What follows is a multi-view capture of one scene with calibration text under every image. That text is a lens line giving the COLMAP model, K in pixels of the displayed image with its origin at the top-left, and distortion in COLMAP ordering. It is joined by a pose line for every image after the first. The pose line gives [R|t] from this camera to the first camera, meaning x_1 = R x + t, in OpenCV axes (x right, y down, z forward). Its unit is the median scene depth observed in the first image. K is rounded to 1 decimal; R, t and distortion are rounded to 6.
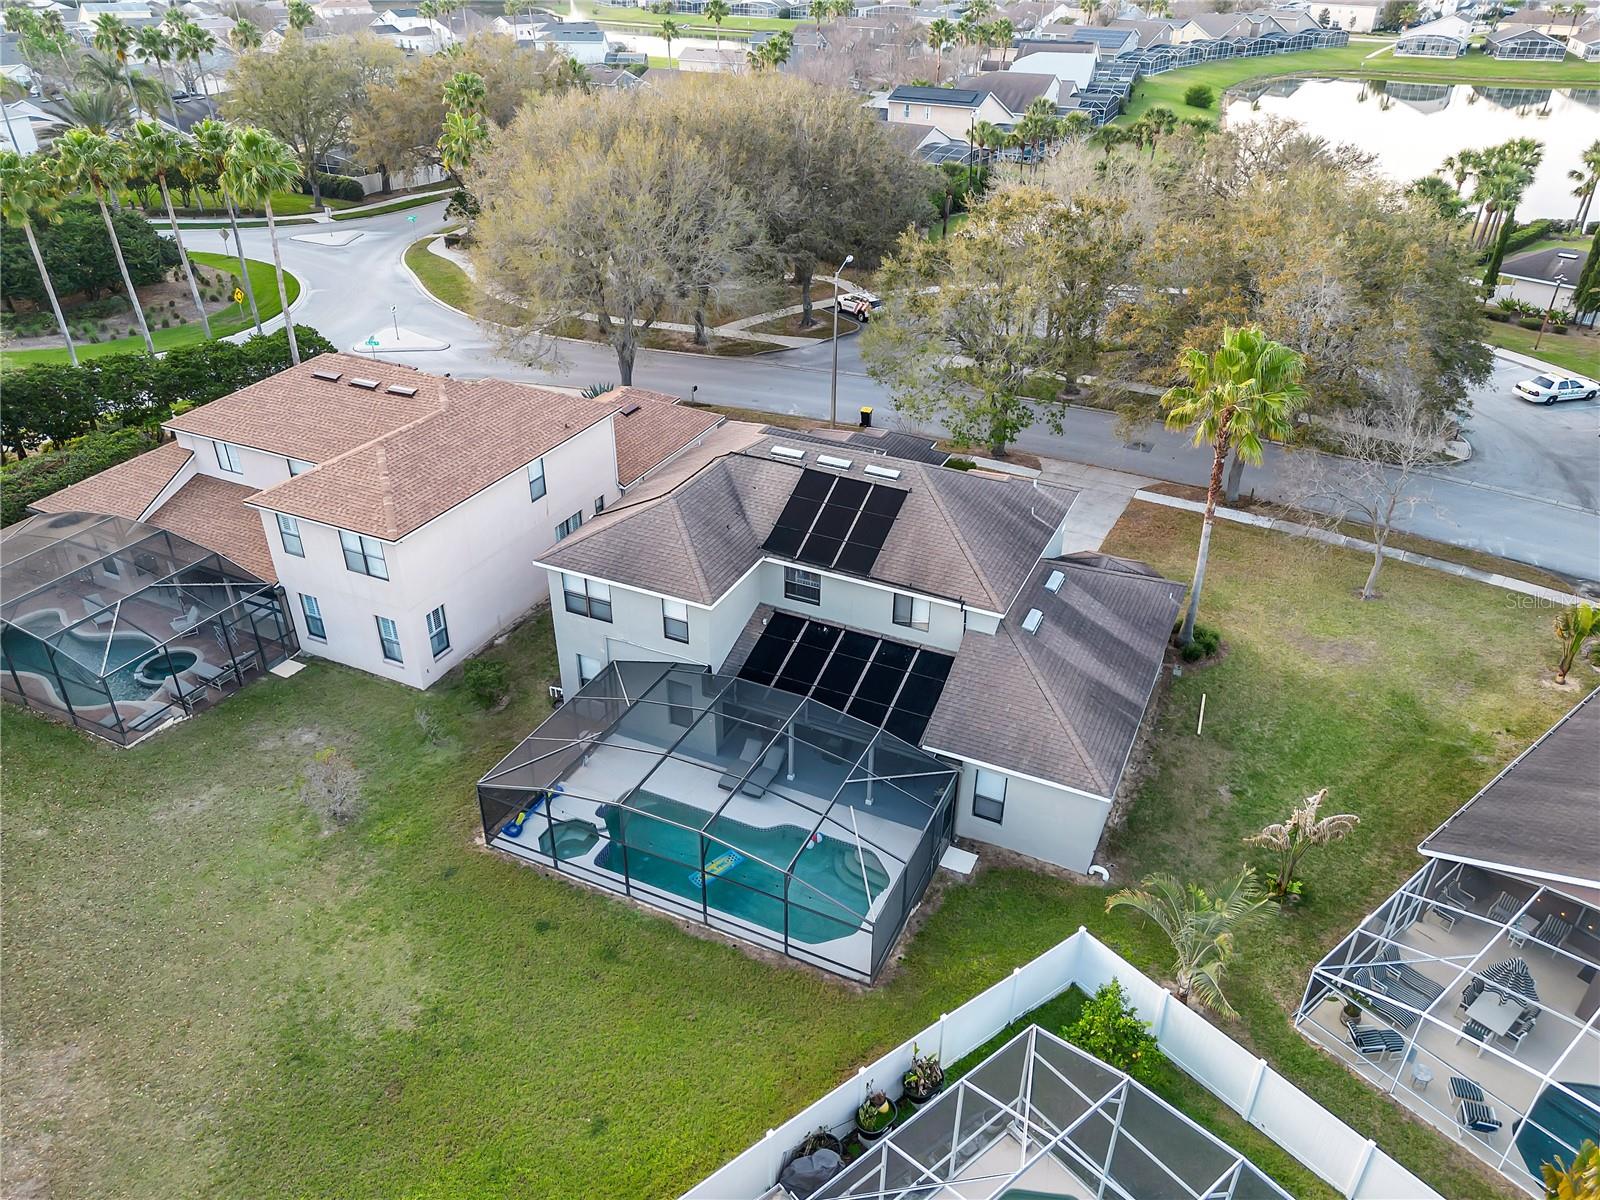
lens RADIAL K [[1138.2, 0, 800.0], [0, 1138.2, 600.0], [0, 0, 1]] dist [0.111951, -0.126890]
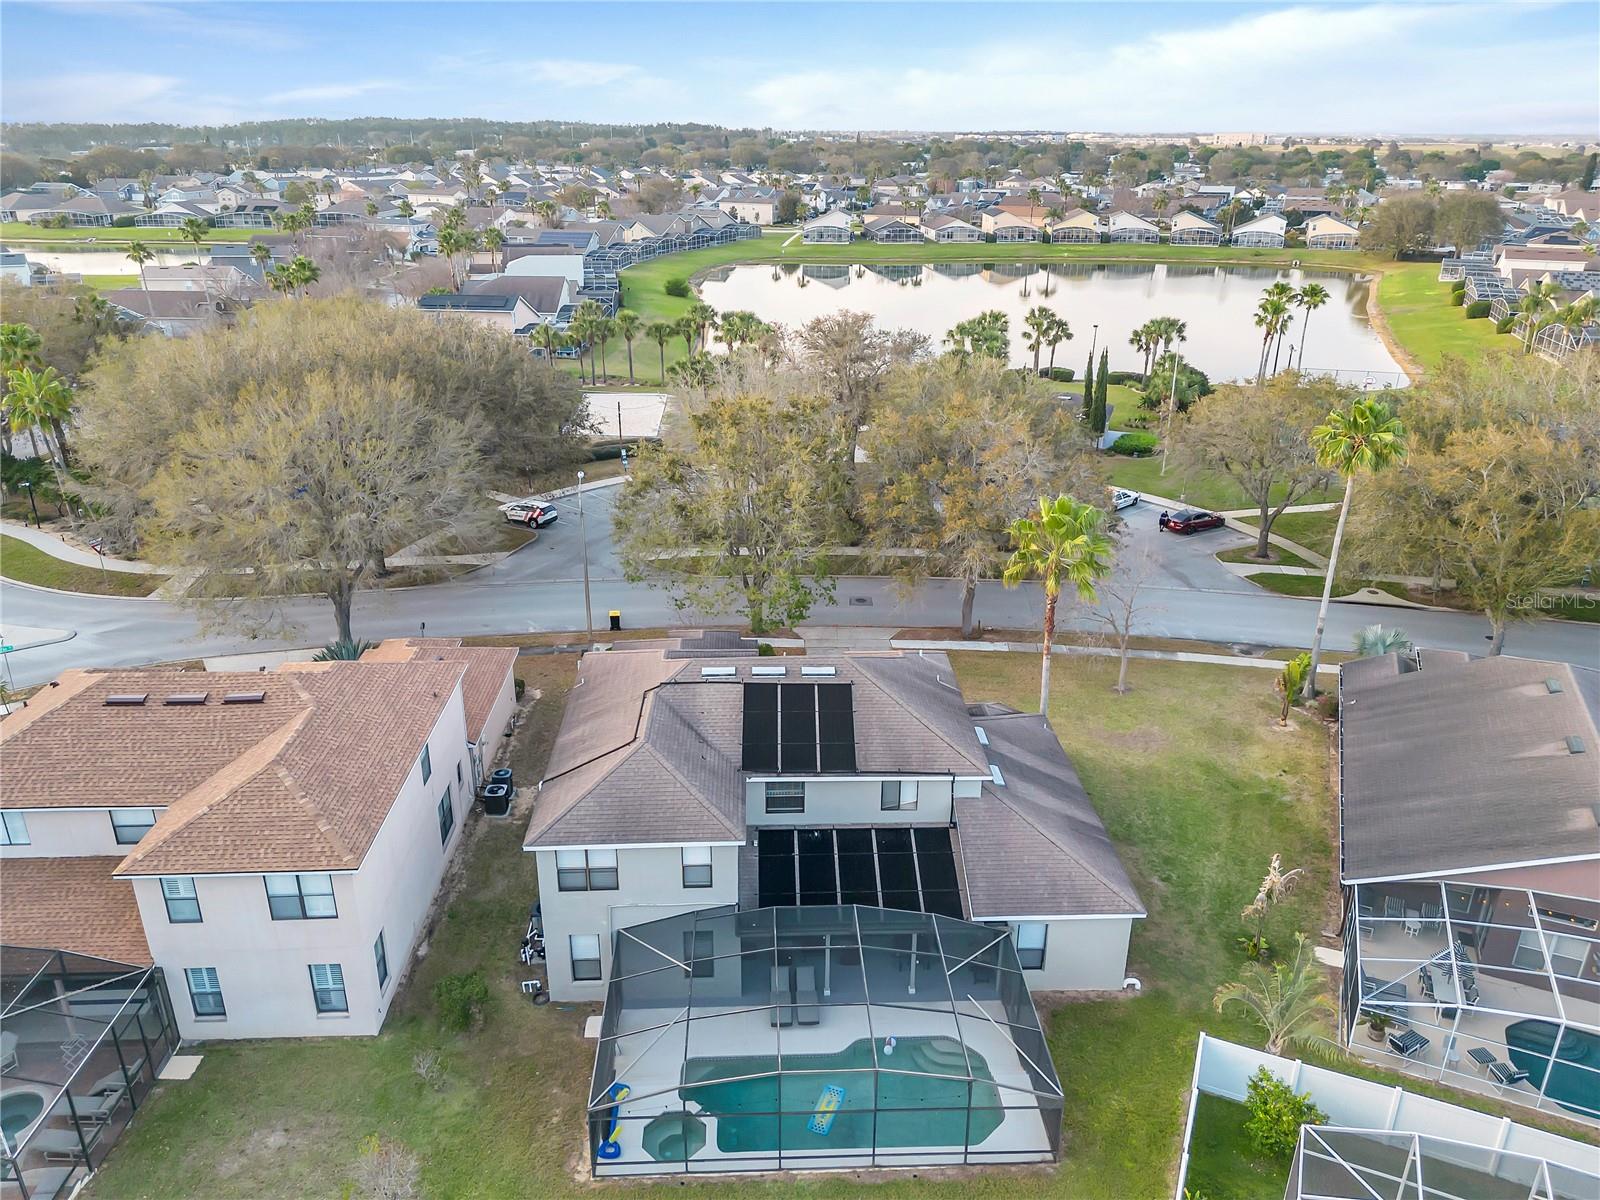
lens RADIAL K [[1148.4, 0, 800.0], [0, 1148.4, 600.0], [0, 0, 1]] dist [0.078695, -0.072819]
pose [[0.884157, -0.179070, 0.431510, -0.388203], [0.237819, 0.967514, -0.085784, -0.089554], [-0.402130, 0.178467, 0.898020, 0.048827]]
